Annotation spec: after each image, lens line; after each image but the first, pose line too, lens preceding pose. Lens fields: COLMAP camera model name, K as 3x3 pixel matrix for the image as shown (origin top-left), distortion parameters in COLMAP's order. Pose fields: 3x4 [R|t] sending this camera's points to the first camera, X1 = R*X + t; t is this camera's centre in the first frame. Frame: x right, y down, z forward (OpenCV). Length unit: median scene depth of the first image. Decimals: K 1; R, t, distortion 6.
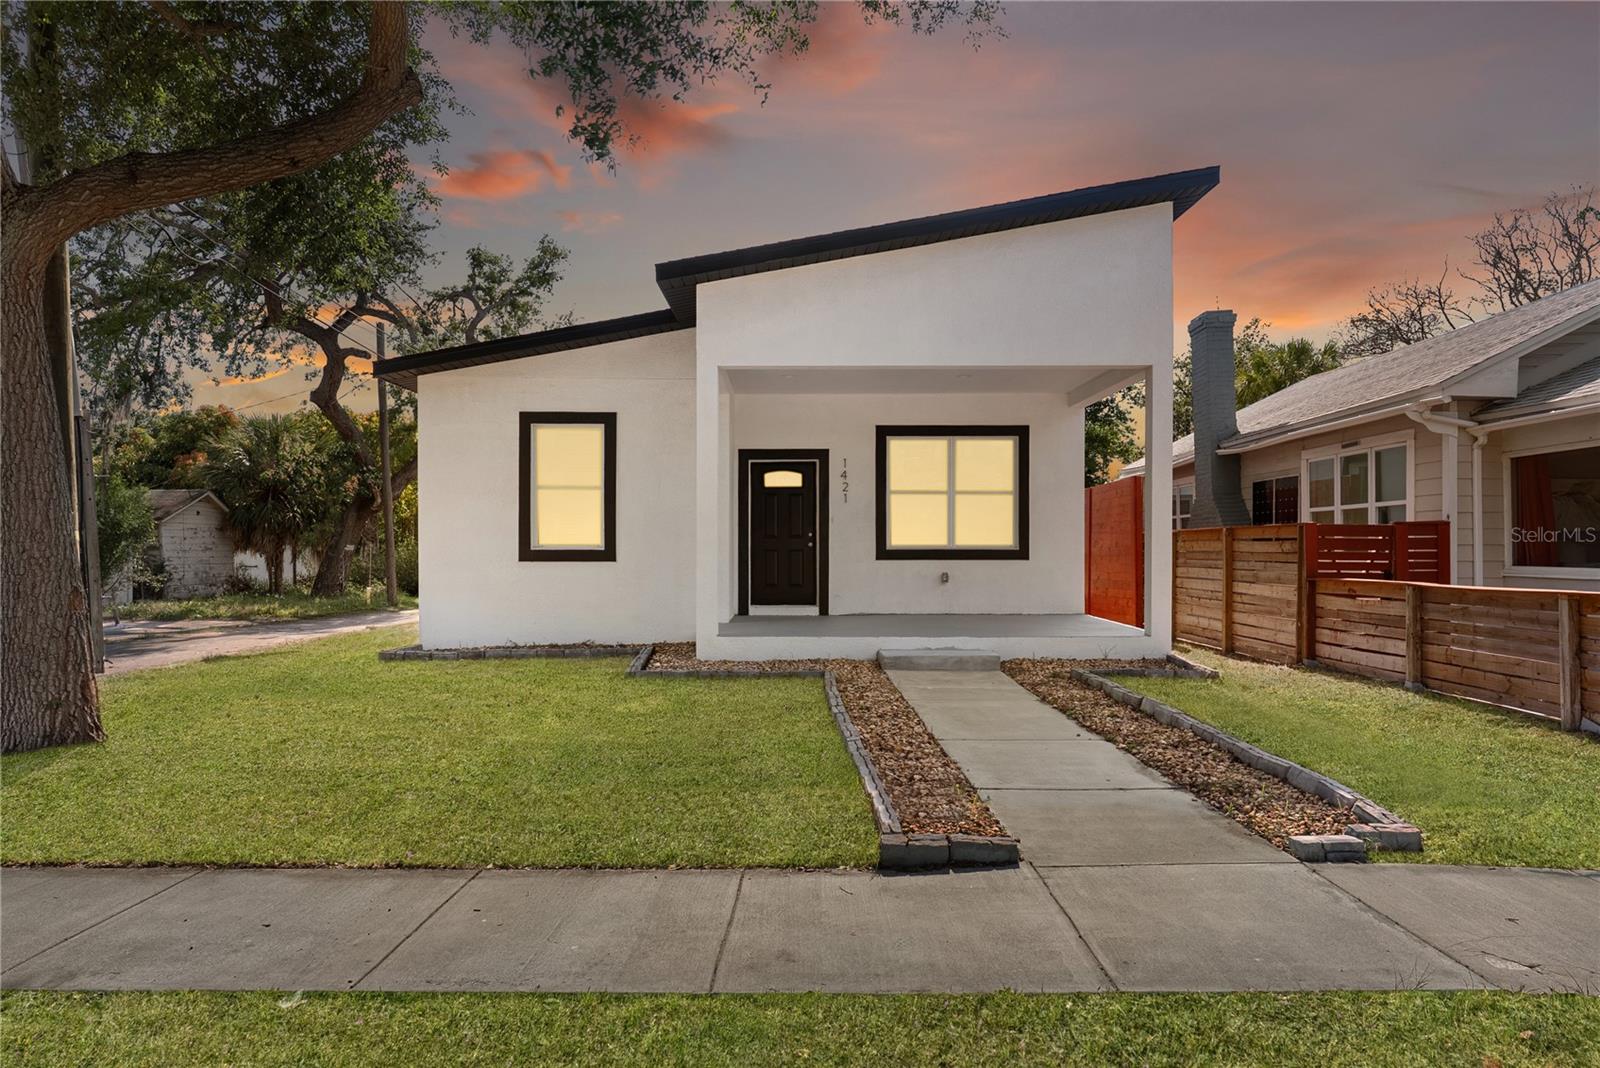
lens RADIAL K [[966.7, 0, 801.4], [0, 966.7, 538.7], [0, 0, 1]] dist [0.000007, 0.002037]
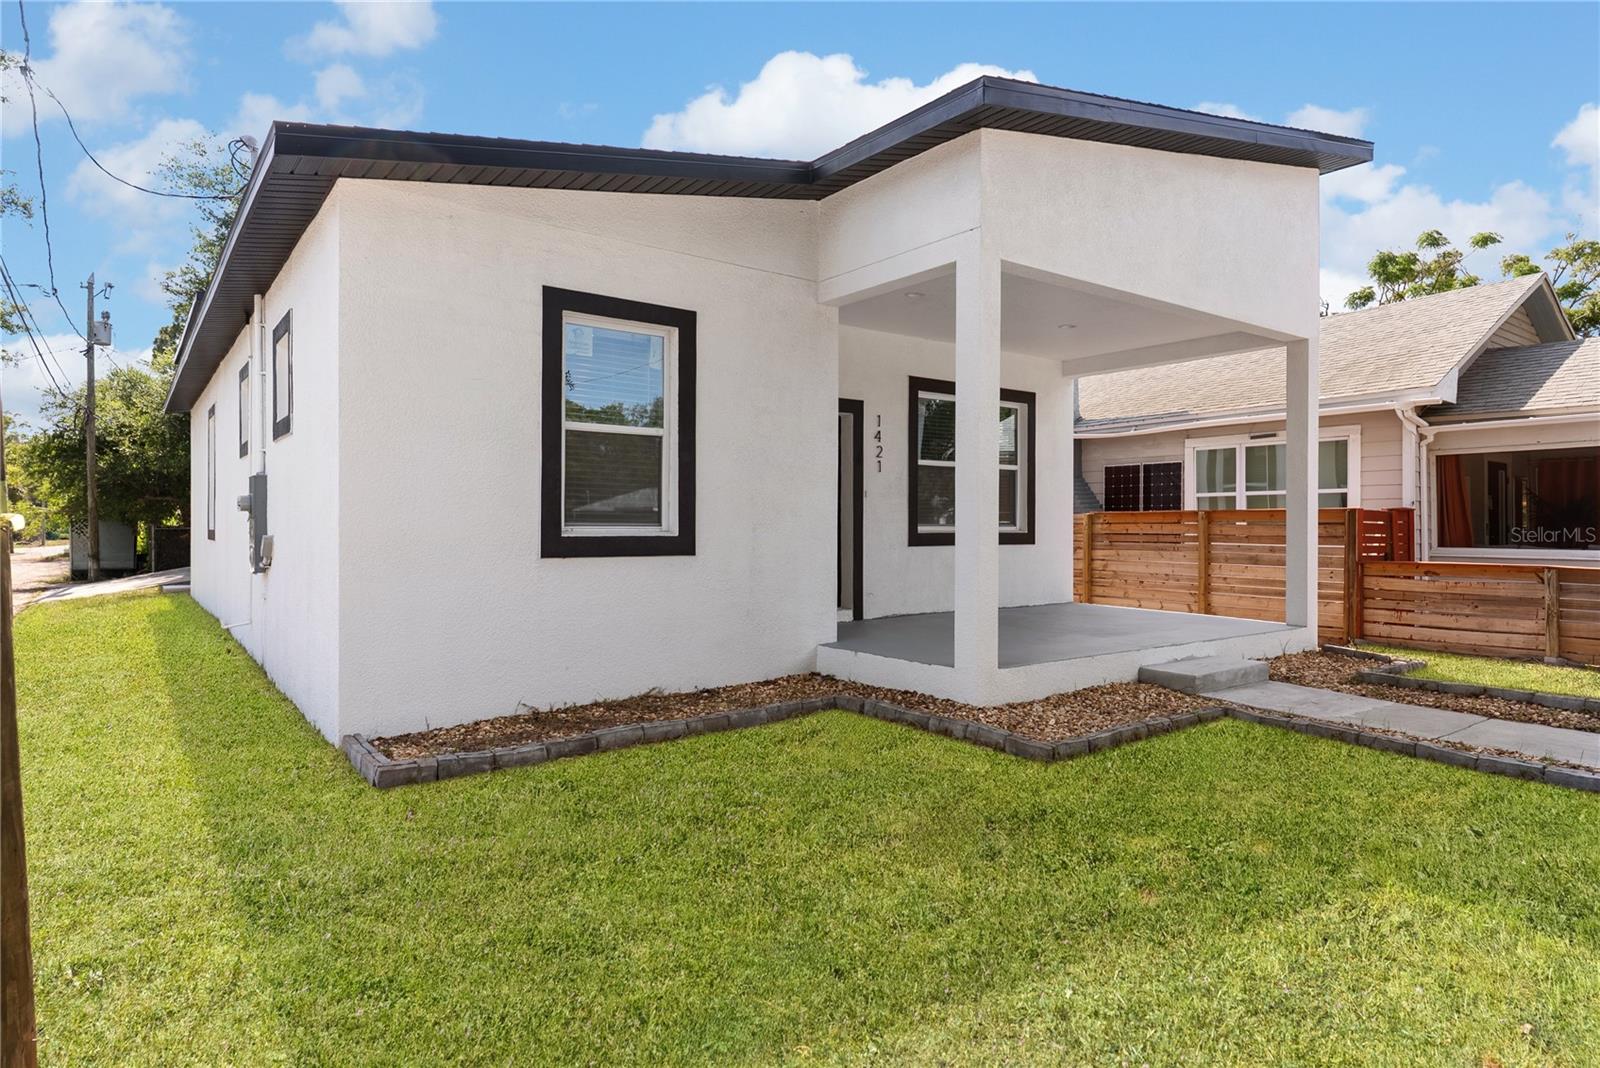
lens RADIAL K [[925.9, 0, 799.6], [0, 925.9, 528.9], [0, 0, 1]] dist [0.005227, -0.001037]
pose [[0.799959, 0.000288, 0.600054, -0.491411], [-0.009915, 0.999870, 0.012738, -0.001057], [-0.599972, -0.016140, 0.799858, 0.489868]]
